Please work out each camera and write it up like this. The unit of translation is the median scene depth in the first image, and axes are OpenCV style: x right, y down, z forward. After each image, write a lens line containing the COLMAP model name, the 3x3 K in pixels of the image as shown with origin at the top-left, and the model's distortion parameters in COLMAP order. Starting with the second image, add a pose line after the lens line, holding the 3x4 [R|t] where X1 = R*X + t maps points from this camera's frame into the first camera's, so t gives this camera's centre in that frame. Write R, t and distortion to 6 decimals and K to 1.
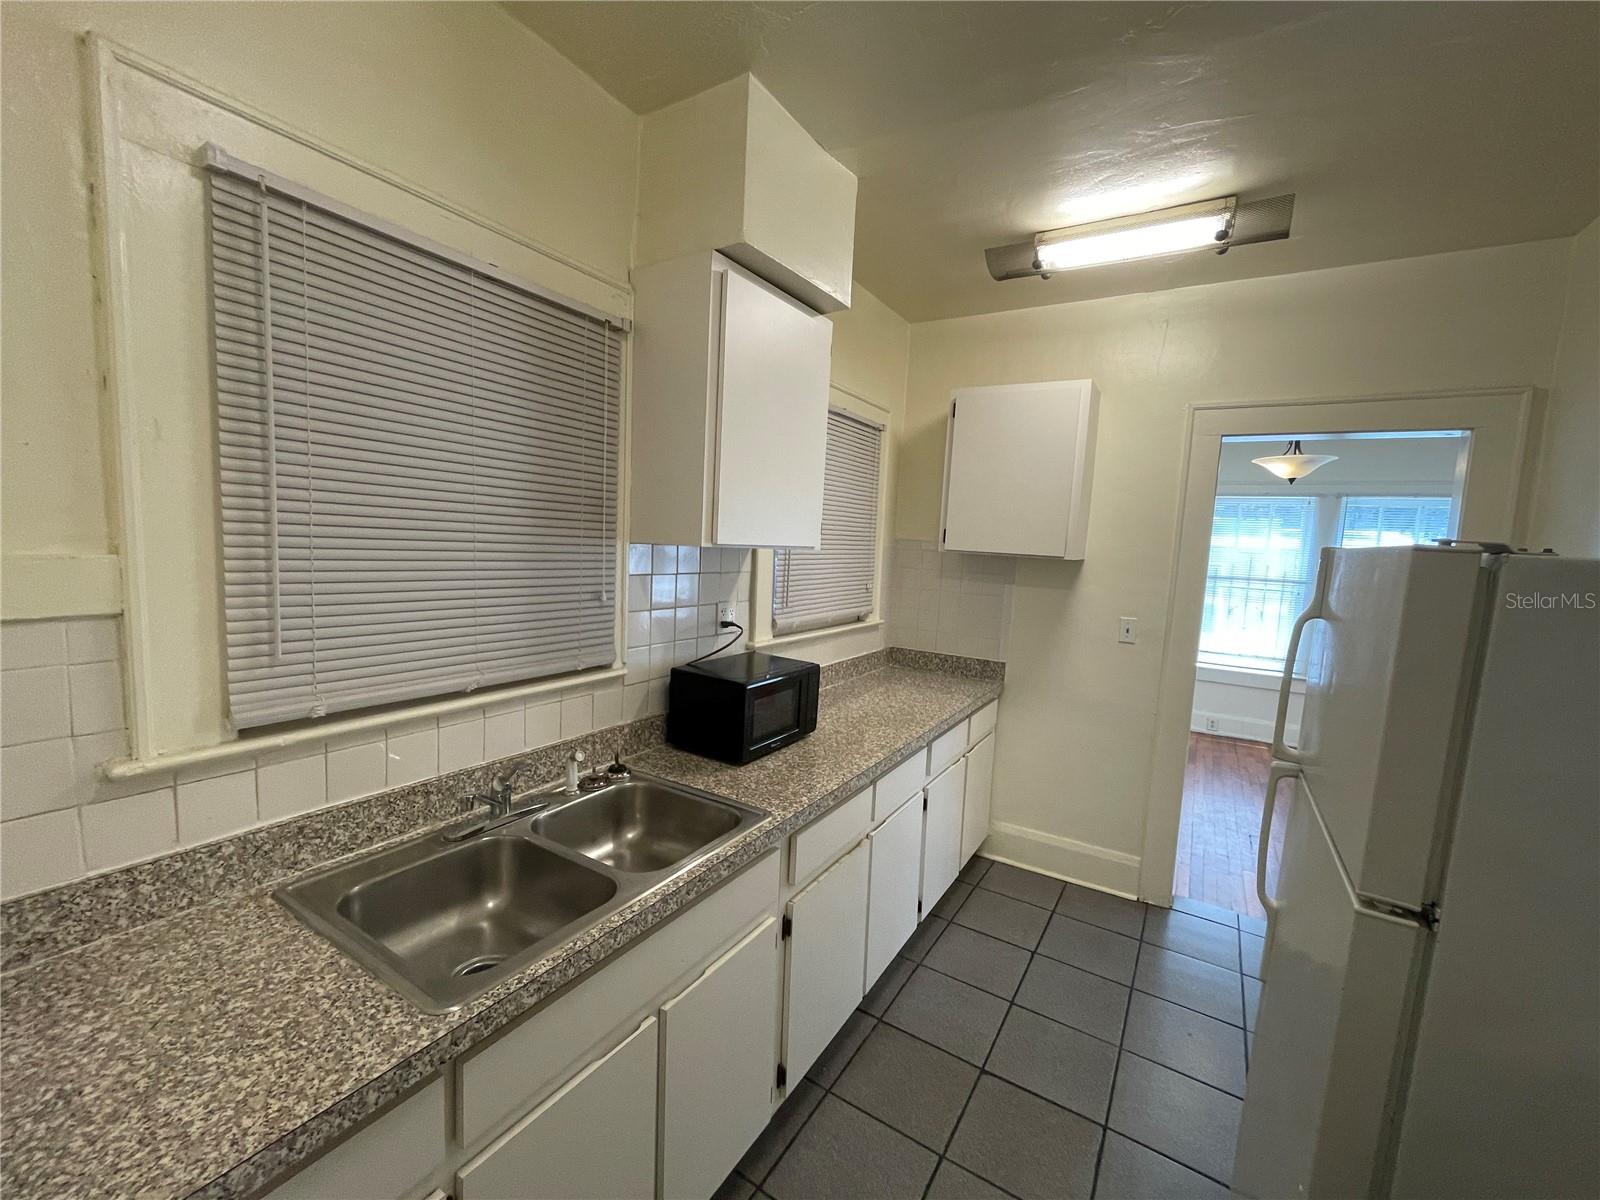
lens RADIAL K [[648.8, 0, 800.0], [0, 648.8, 600.0], [0, 0, 1]] dist [-0.000865, -0.000171]
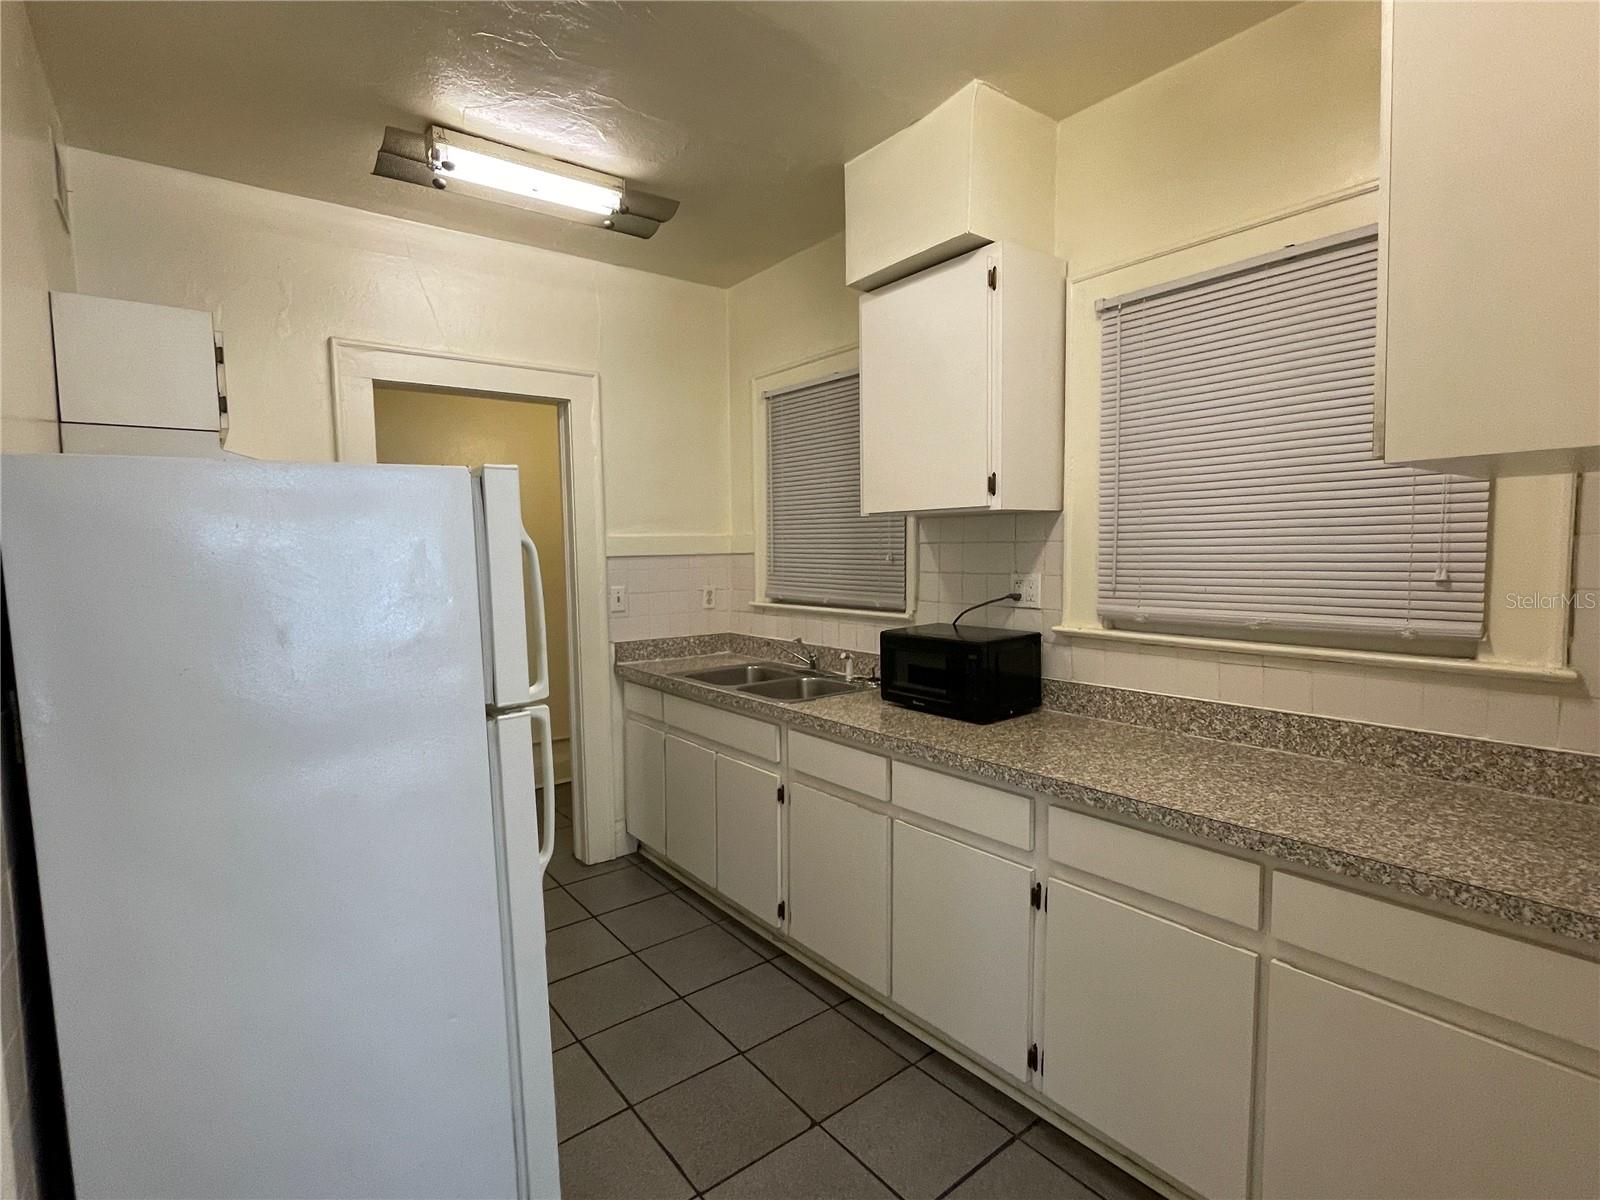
lens RADIAL K [[769.1, 0, 800.0], [0, 769.1, 600.0], [0, 0, 1]] dist [-0.000776, -0.000257]
pose [[-0.339120, 0.024480, -0.940424, 1.026603], [-0.090924, 0.994128, 0.058666, 0.004115], [0.936339, 0.105402, -0.334903, 1.066796]]
